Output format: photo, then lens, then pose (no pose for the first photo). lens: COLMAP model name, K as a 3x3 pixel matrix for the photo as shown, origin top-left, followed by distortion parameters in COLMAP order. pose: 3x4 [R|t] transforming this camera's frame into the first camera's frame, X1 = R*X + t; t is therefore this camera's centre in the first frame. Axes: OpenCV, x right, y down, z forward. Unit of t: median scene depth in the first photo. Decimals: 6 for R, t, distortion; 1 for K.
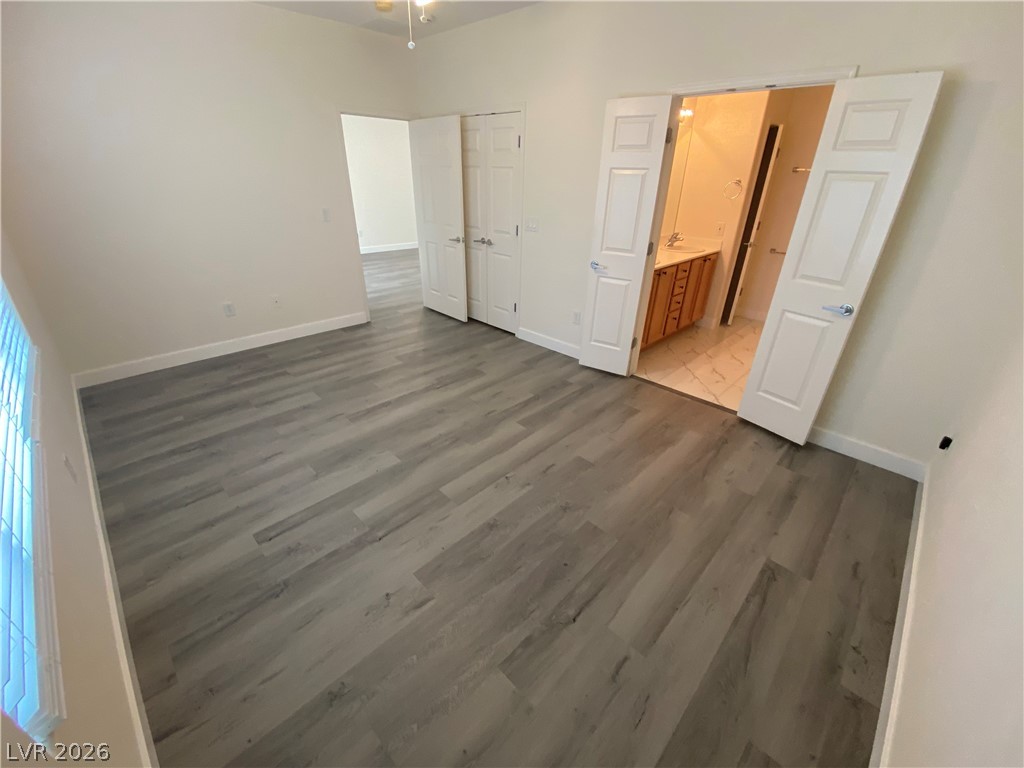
lens RADIAL K [[420.9, 0, 509.3], [0, 420.9, 380.7], [0, 0, 1]] dist [0.016406, -0.003162]
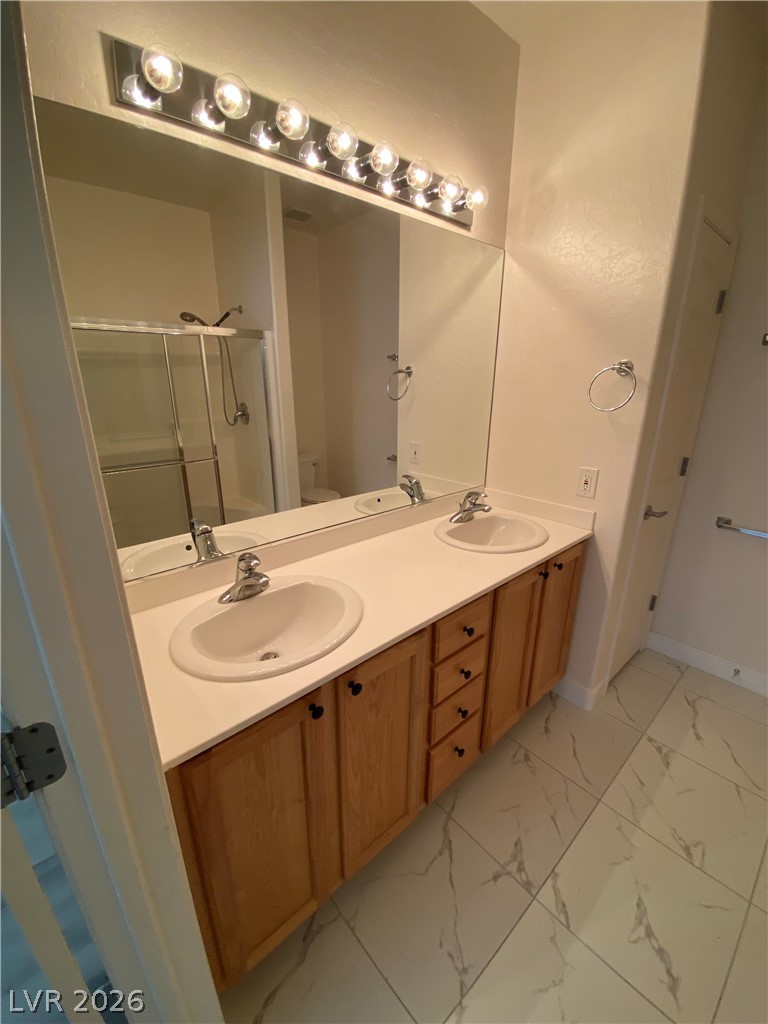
lens RADIAL K [[420.9, 0, 381.6], [0, 420.9, 515.2], [0, 0, 1]] dist [0.016406, -0.003162]
pose [[0.998424, 0.003330, -0.056019, 0.326311], [-0.011452, 0.989324, -0.145283, -0.265876], [0.054937, 0.145696, 0.987803, 0.600521]]
